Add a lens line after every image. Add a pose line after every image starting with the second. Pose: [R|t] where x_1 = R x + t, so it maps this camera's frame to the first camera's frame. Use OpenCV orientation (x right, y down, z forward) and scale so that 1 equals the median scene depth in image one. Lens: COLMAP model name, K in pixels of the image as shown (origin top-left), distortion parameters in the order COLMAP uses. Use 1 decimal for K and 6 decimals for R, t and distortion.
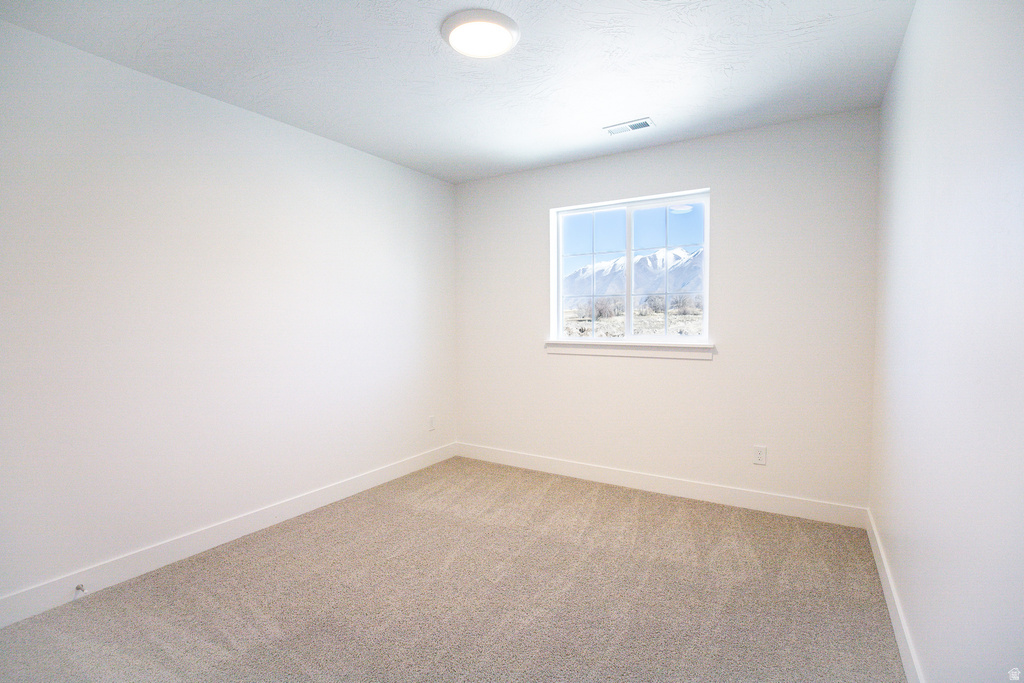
lens RADIAL K [[478.3, 0, 515.4], [0, 478.3, 343.7], [0, 0, 1]] dist [-0.034061, -0.000067]
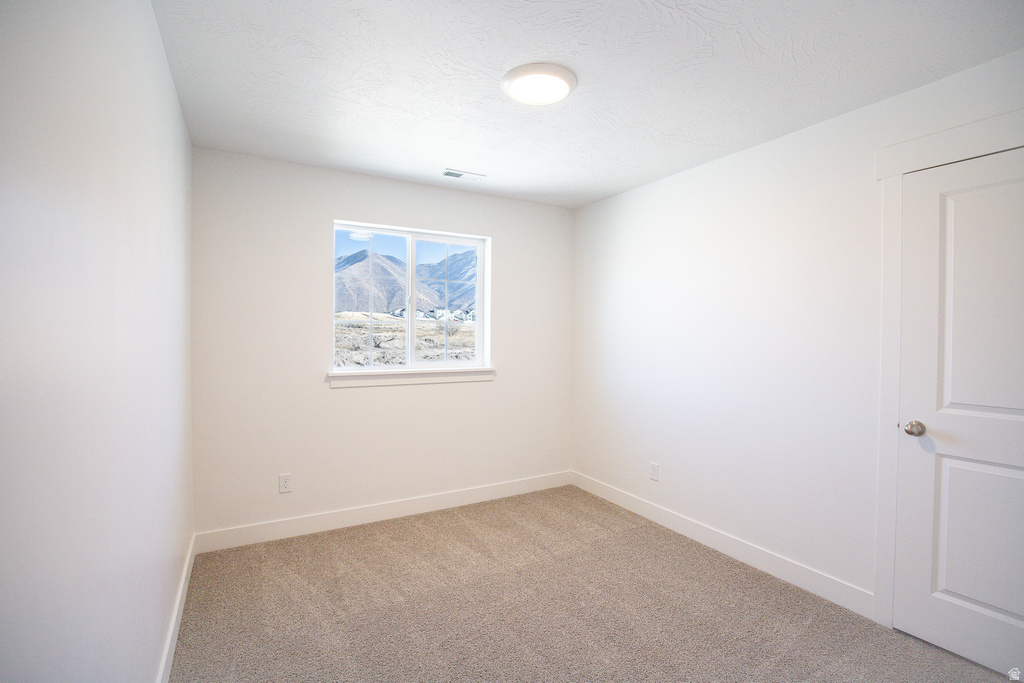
lens RADIAL K [[465.2, 0, 512.0], [0, 465.2, 341.5], [0, 0, 1]] dist [-0.000138, -0.000068]
pose [[0.477613, 0.012532, 0.878481, -0.627348], [0.047867, 0.998042, -0.040262, -0.016783], [-0.877265, 0.061280, 0.476078, 0.379779]]
